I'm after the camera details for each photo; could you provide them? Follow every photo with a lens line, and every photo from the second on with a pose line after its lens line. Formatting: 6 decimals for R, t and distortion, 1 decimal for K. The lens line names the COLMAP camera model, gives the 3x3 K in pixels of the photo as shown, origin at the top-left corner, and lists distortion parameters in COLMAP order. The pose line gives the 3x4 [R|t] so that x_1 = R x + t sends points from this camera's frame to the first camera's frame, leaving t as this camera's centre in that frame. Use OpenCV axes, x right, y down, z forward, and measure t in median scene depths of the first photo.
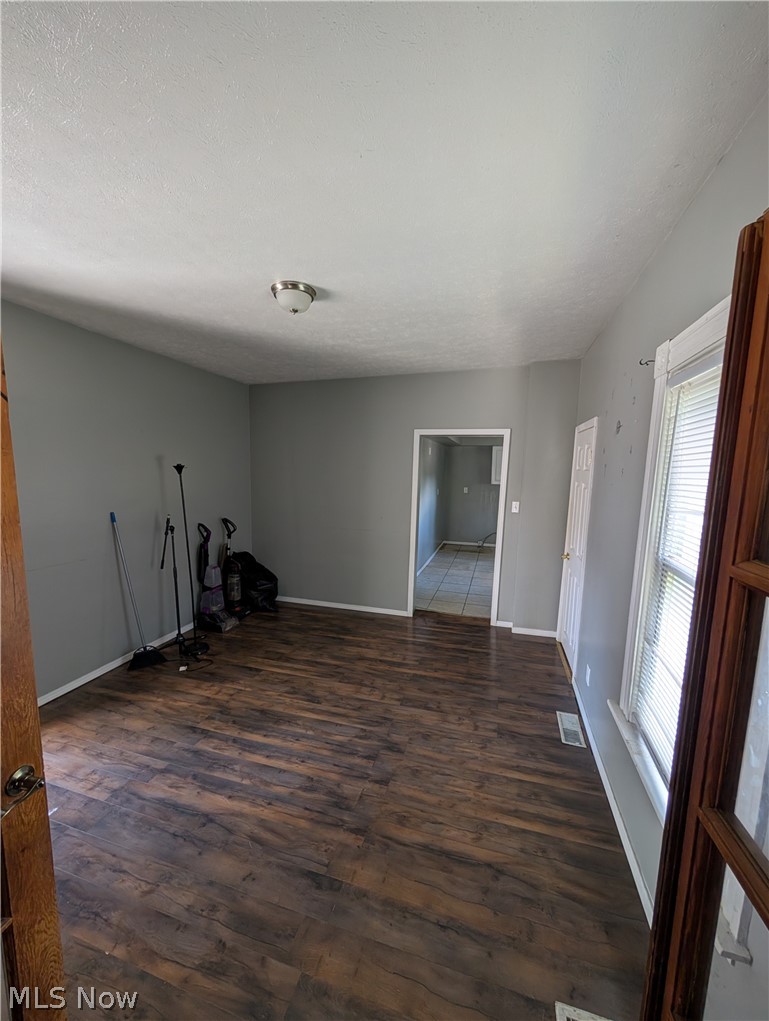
lens RADIAL K [[388.3, 0, 386.4], [0, 388.3, 512.1], [0, 0, 1]] dist [-0.002647, 0.000802]
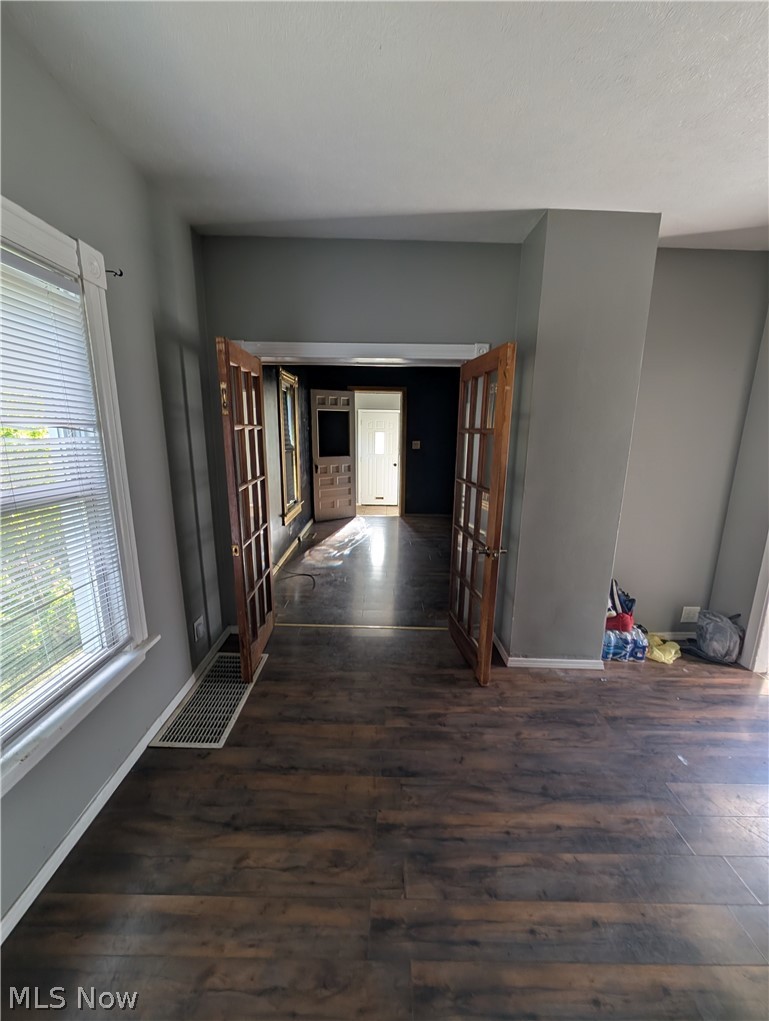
lens RADIAL K [[388.3, 0, 385.2], [0, 388.3, 514.0], [0, 0, 1]] dist [-0.002647, 0.000802]
pose [[-0.955457, 0.026185, -0.293966, 0.110660], [-0.067789, 0.949953, 0.304949, -0.064469], [0.287239, 0.311293, -0.905864, 1.047601]]
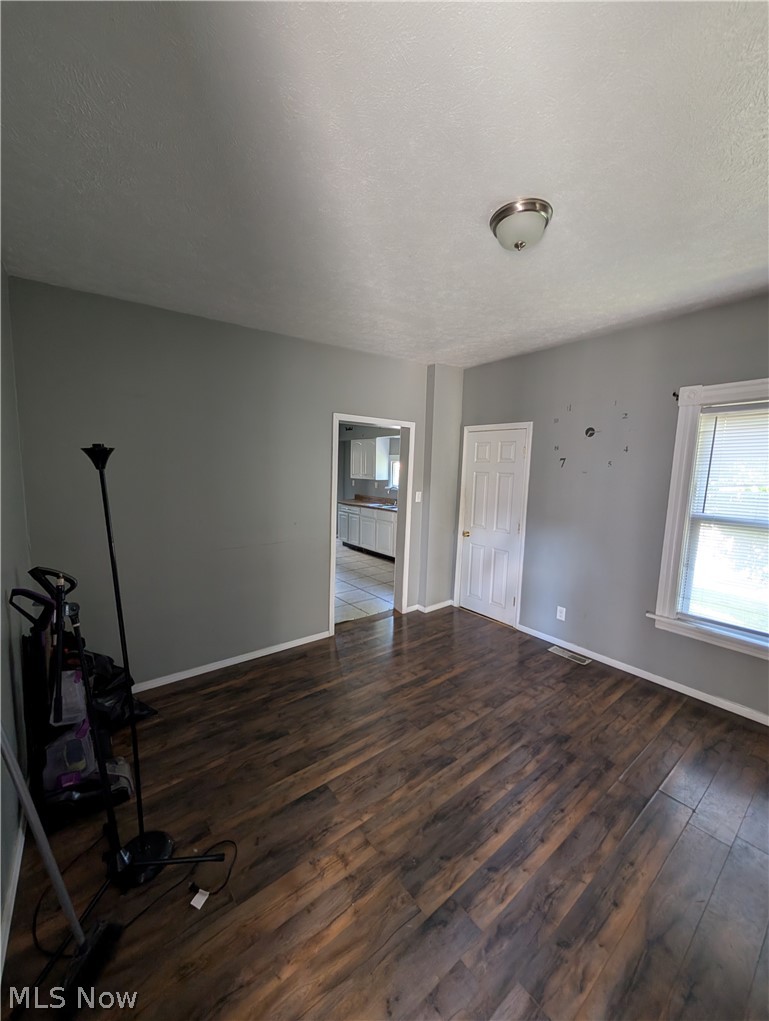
lens RADIAL K [[388.3, 0, 388.8], [0, 388.3, 511.7], [0, 0, 1]] dist [-0.002647, 0.000802]
pose [[0.582472, -0.099473, 0.806741, -0.870940], [0.084790, 0.994505, 0.061406, -0.067451], [-0.808416, 0.032637, 0.587706, 0.659936]]
